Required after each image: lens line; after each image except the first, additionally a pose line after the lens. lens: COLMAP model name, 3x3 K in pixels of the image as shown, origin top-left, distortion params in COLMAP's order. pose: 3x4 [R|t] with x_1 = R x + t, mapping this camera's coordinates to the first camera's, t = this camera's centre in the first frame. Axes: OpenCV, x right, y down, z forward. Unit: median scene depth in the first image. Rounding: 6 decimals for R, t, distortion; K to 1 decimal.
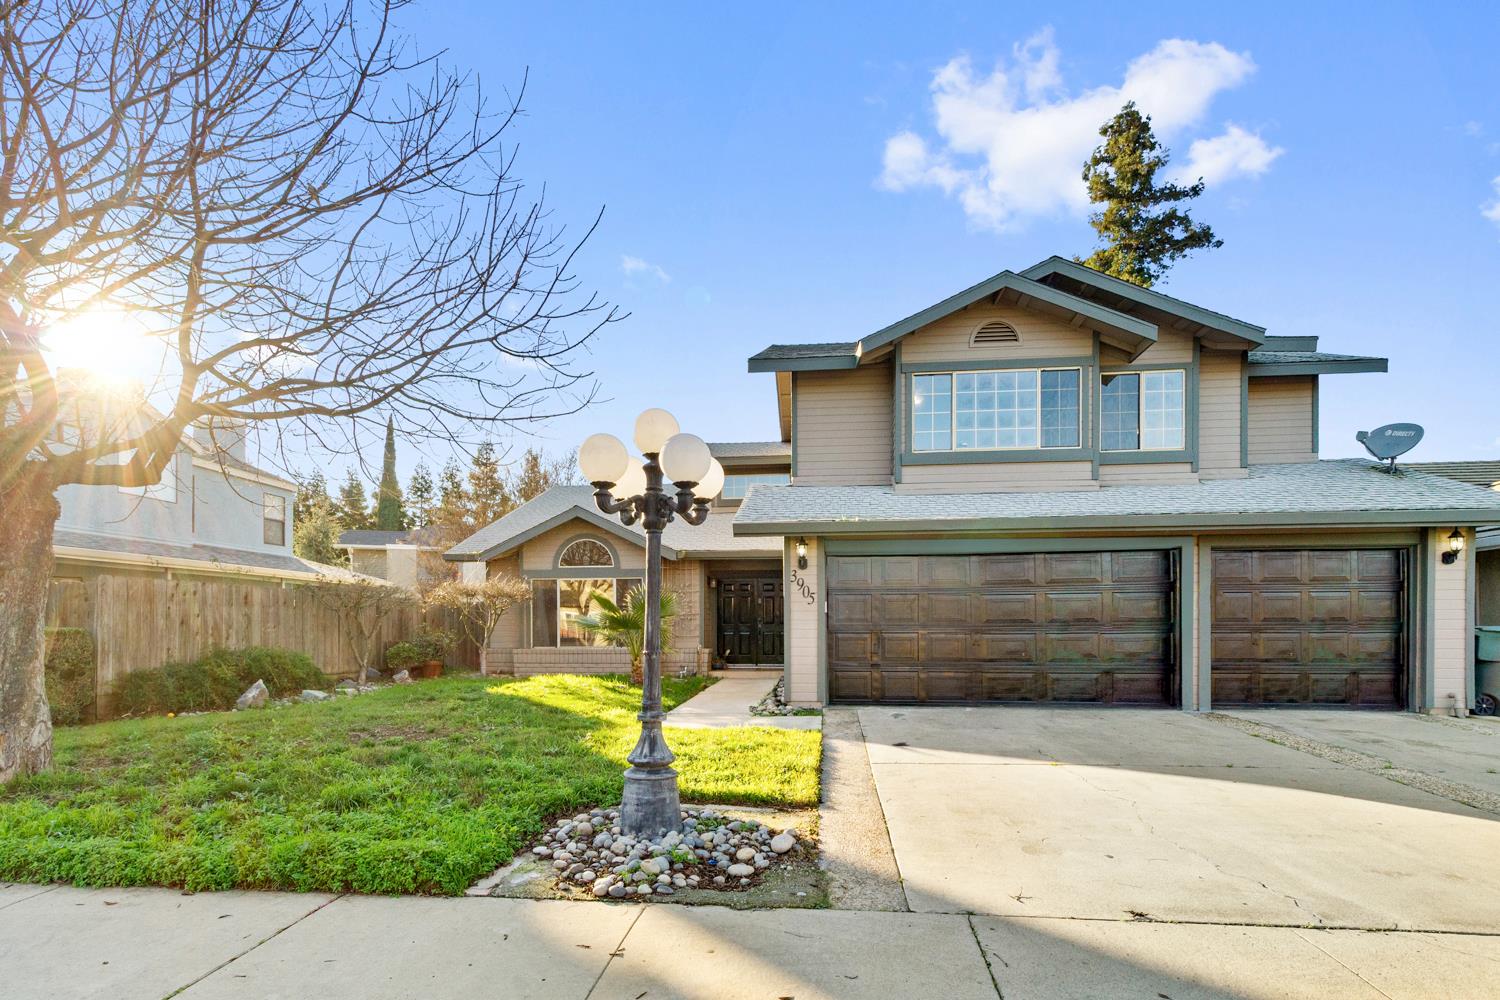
lens RADIAL K [[721.7, 0, 748.7], [0, 721.7, 620.5], [0, 0, 1]] dist [0.000926, 0.001978]
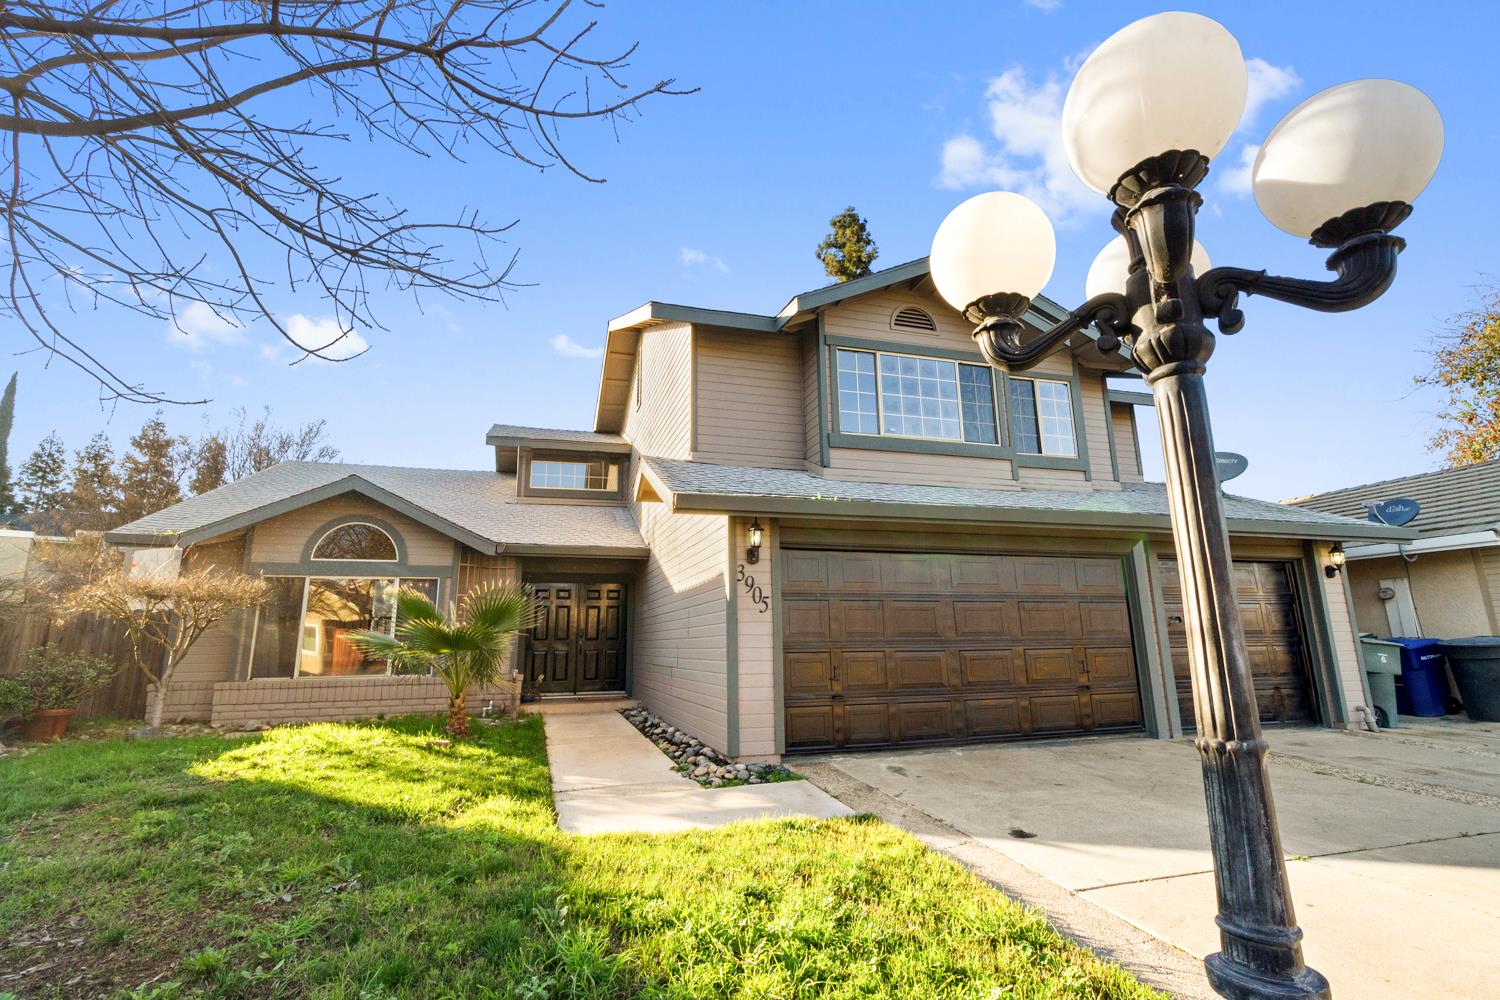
lens RADIAL K [[678.0, 0, 717.4], [0, 678.0, 489.1], [0, 0, 1]] dist [0.005213, -0.000723]
pose [[0.931420, 0.072266, 0.356699, -0.190497], [0.004541, 0.977704, -0.209939, -0.000783], [-0.363917, 0.197161, 0.910325, 0.339829]]
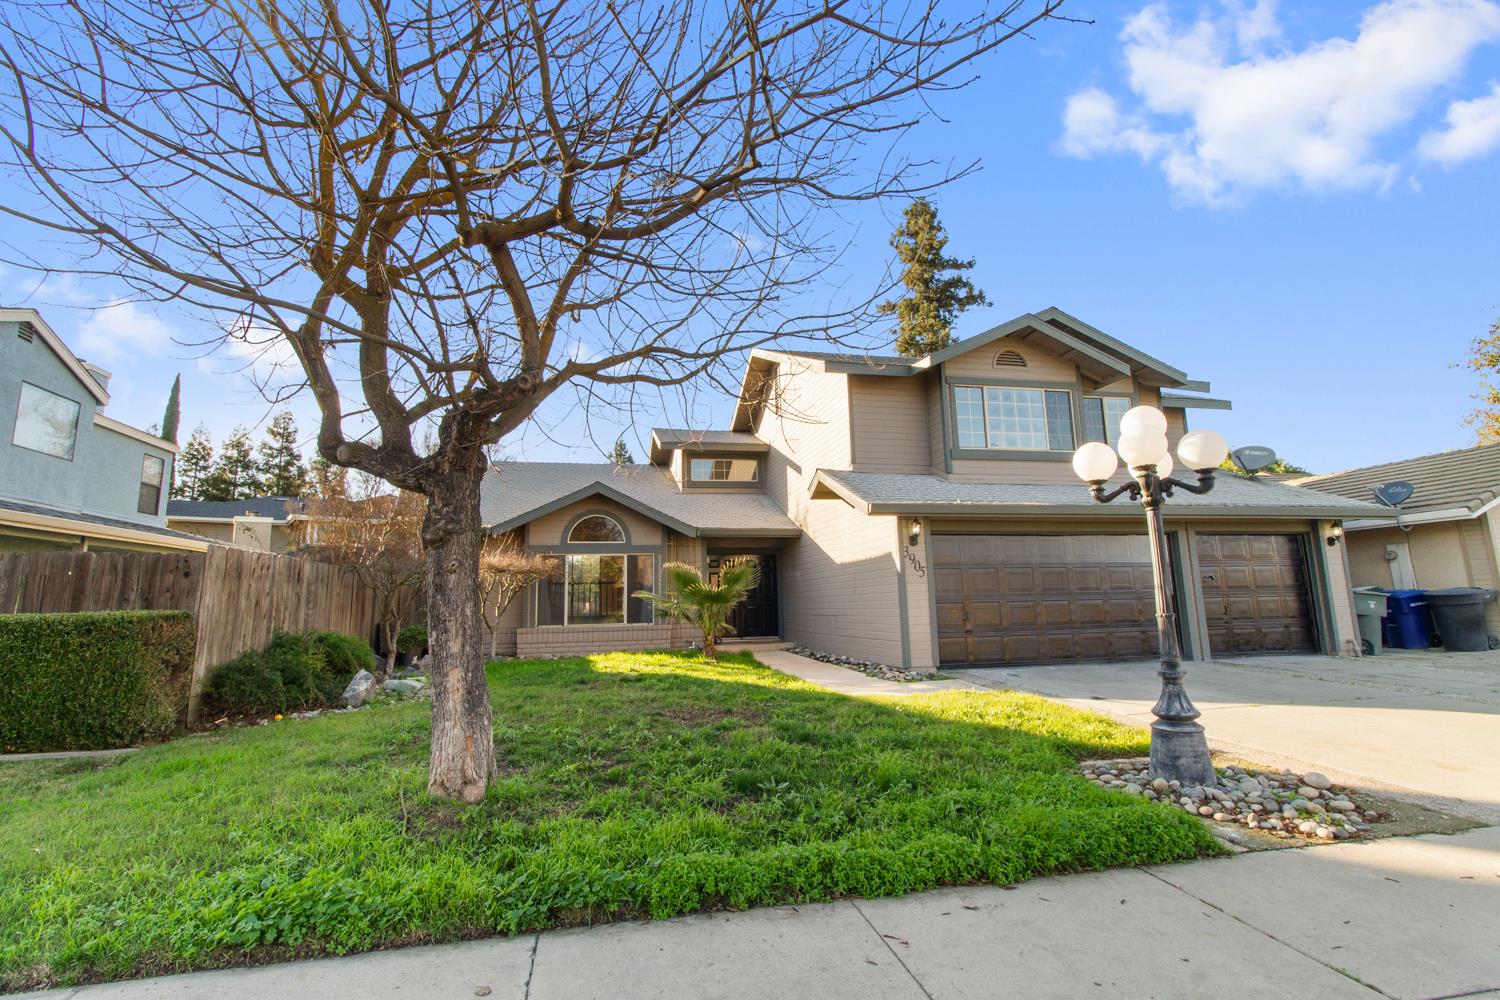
lens RADIAL K [[678.0, 0, 723.8], [0, 678.0, 485.3], [0, 0, 1]] dist [0.005213, -0.000723]
pose [[0.954517, 0.035053, 0.296087, -0.476691], [0.014089, 0.986653, -0.162225, 0.003188], [-0.297822, 0.159018, 0.941284, 0.073084]]
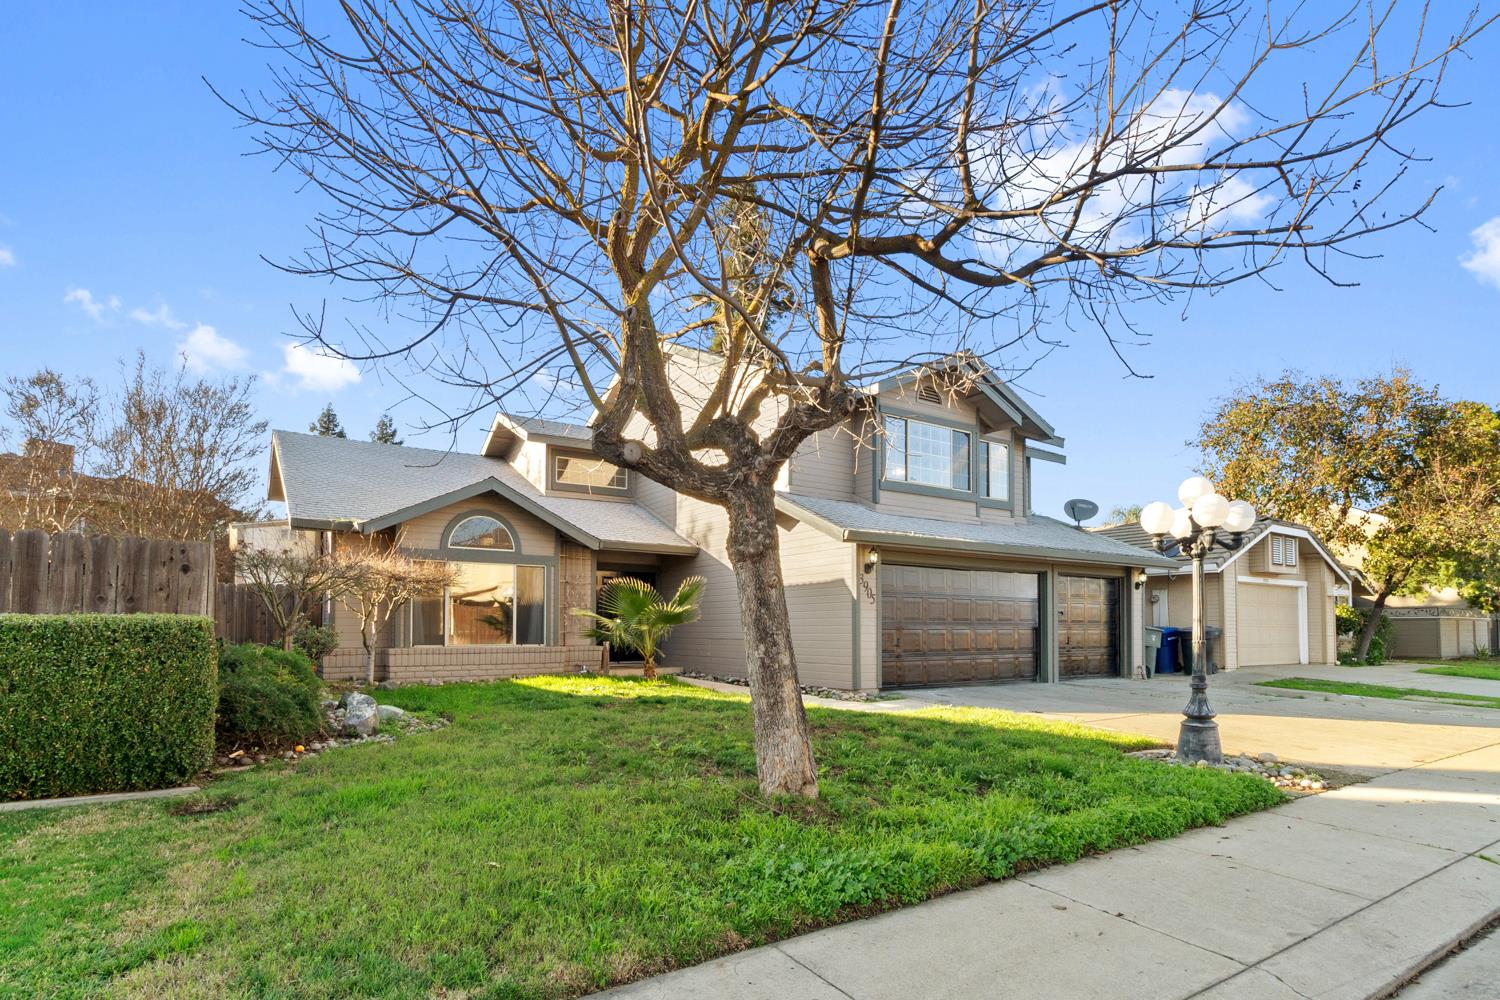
lens RADIAL K [[792.7, 0, 720.2], [0, 792.7, 591.7], [0, 0, 1]] dist [0.002766, 0.002222]
pose [[0.769762, 0.033758, 0.637437, -0.831908], [-0.013582, 0.999241, -0.036516, 0.006813], [-0.638186, 0.019451, 0.769636, 0.162145]]
